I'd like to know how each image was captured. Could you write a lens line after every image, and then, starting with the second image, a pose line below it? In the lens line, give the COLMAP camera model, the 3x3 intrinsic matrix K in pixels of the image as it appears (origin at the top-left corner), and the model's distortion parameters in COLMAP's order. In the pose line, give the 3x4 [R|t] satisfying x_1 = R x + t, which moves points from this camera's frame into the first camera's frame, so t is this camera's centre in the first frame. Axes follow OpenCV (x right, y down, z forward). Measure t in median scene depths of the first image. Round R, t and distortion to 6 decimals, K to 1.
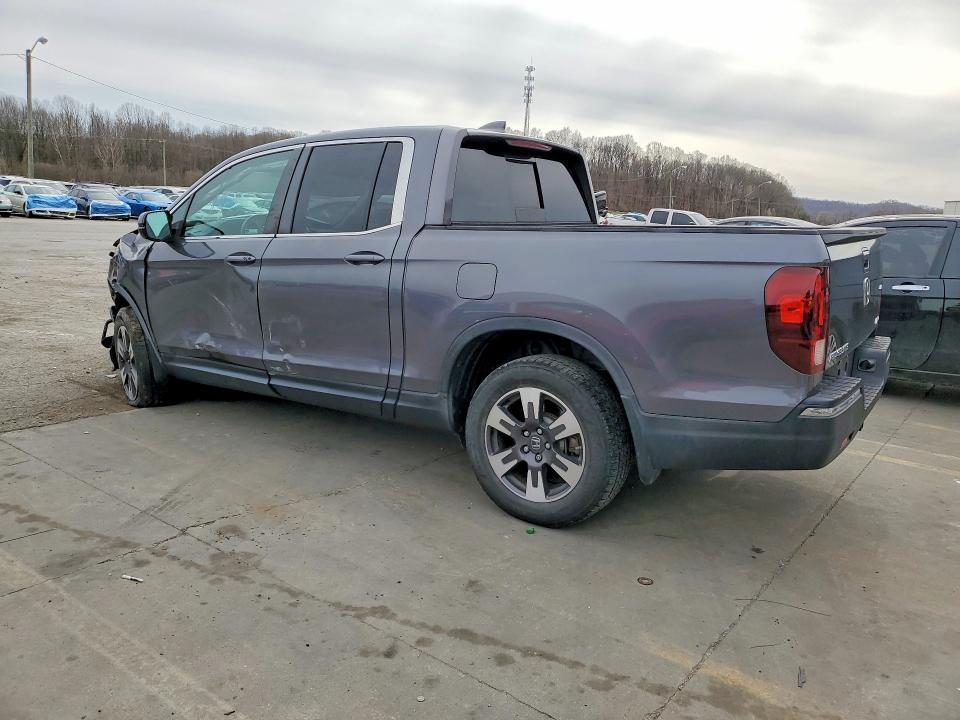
lens RADIAL K [[766.5, 0, 494.1], [0, 766.5, 355.9], [0, 0, 1]] dist [0.006776, -0.015413]
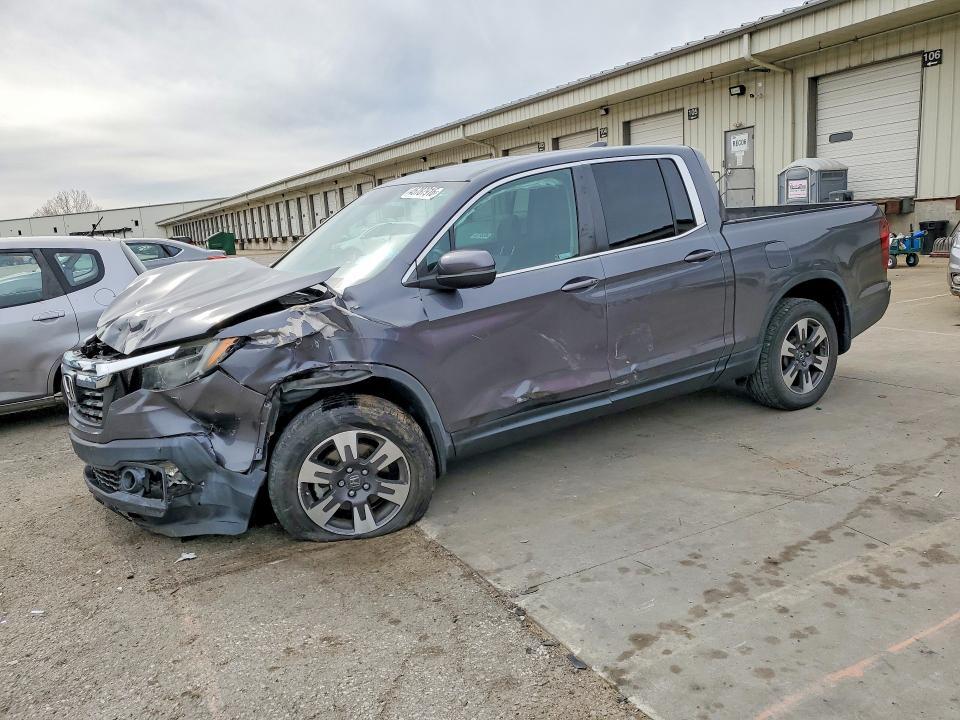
lens RADIAL K [[723.8, 0, 480.0], [0, 723.8, 360.0], [0, 0, 1]] dist [0.001690, -0.002135]
pose [[0.427729, -0.217795, 0.877276, -1.356417], [0.270718, 0.956854, 0.105559, -0.186310], [-0.862415, 0.192344, 0.468235, 0.802289]]
